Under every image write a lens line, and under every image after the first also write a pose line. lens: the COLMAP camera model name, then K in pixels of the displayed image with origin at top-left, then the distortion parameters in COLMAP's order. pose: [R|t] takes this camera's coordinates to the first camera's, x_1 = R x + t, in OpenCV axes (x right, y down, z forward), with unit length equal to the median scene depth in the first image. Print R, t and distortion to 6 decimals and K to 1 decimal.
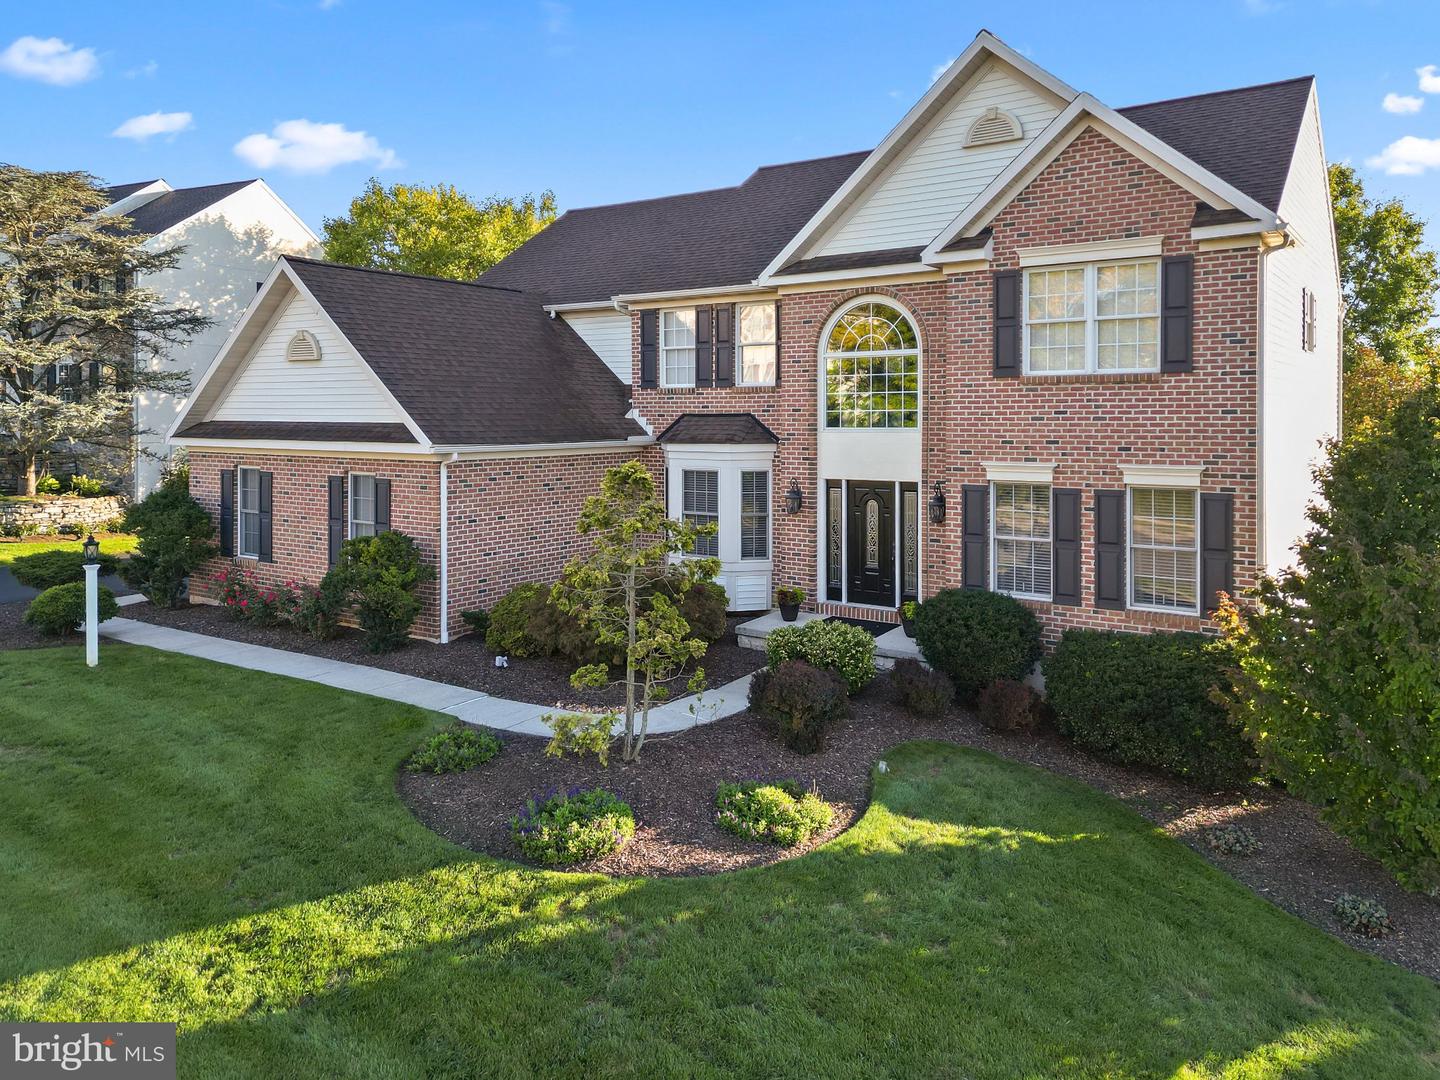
lens RADIAL K [[1047.1, 0, 722.6], [0, 1047.1, 413.0], [0, 0, 1]] dist [0.006377, 0.000456]
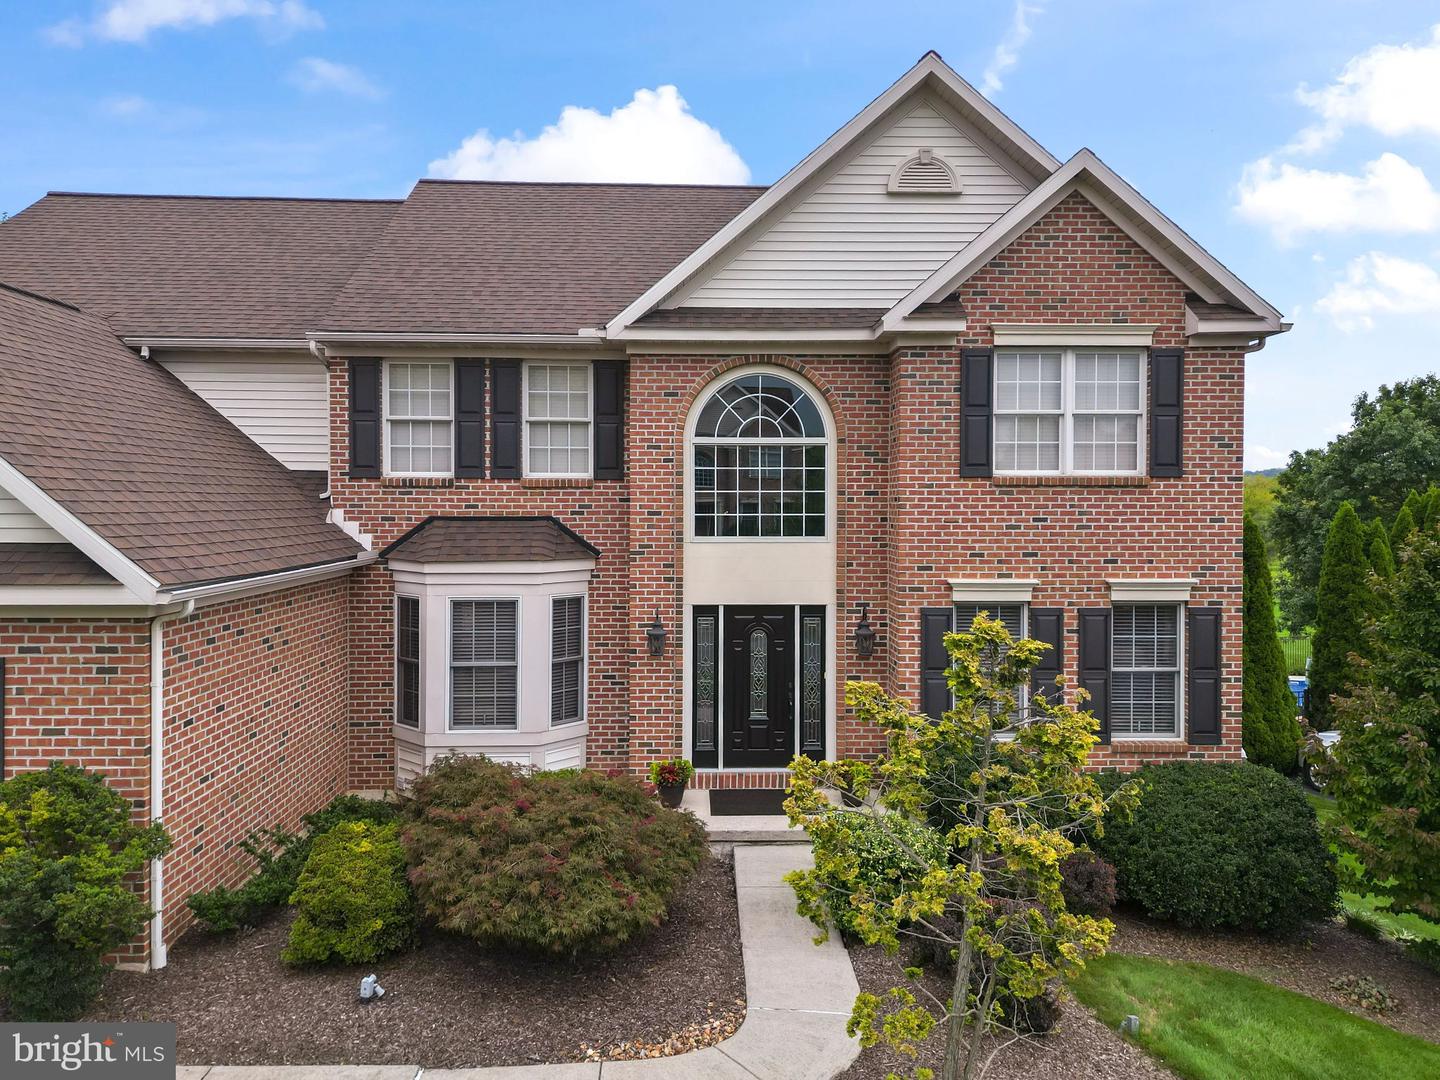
lens RADIAL K [[1046.0, 0, 715.3], [0, 1046.0, 501.4], [0, 0, 1]] dist [0.089553, -0.169654]
pose [[0.799895, 0.005950, 0.600110, -0.392008], [-0.006569, 0.999978, -0.001160, -0.012302], [-0.600103, -0.003014, 0.799917, 0.453592]]
